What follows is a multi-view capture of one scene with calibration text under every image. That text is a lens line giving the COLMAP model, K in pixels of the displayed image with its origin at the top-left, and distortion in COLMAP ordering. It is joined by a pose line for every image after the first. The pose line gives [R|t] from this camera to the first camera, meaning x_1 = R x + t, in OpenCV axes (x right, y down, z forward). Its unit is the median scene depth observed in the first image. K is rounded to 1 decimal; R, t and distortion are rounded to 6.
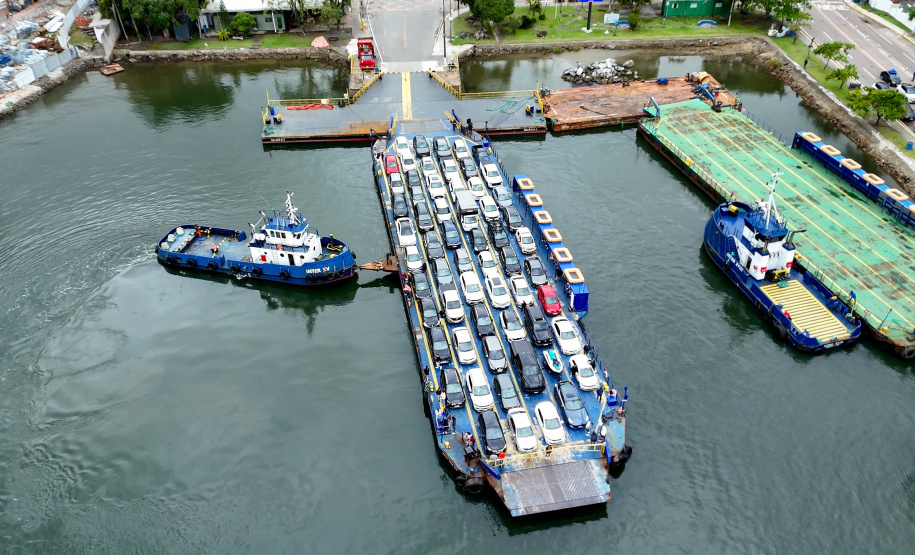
lens RADIAL K [[689.5, 0, 457.5], [0, 689.5, 277.5], [0, 0, 1]] dist [0.072572, -0.063001]
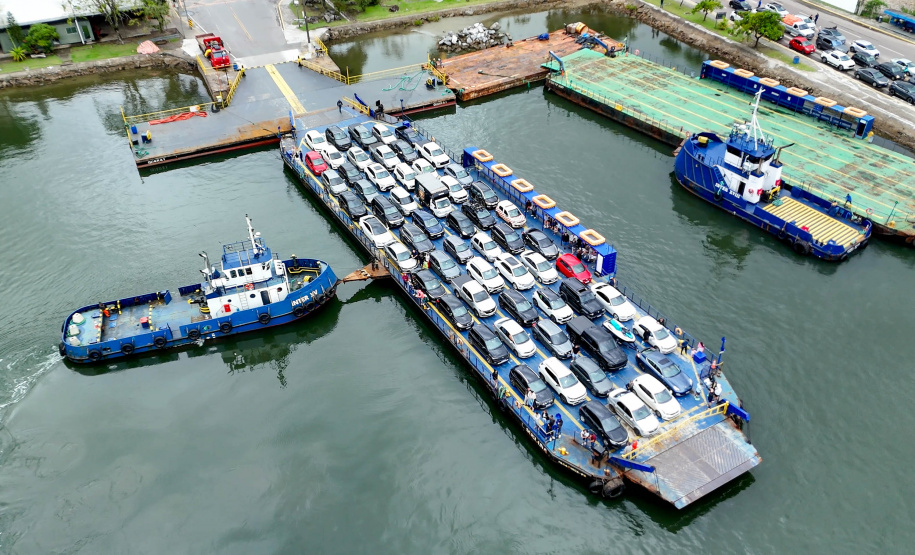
lens RADIAL K [[689.5, 0, 457.5], [0, 689.5, 277.5], [0, 0, 1]] dist [0.072572, -0.063001]
pose [[0.941357, -0.218980, 0.256701, -0.165910], [0.217310, 0.975467, 0.035220, -0.014277], [-0.258116, 0.022629, 0.965849, 0.108262]]
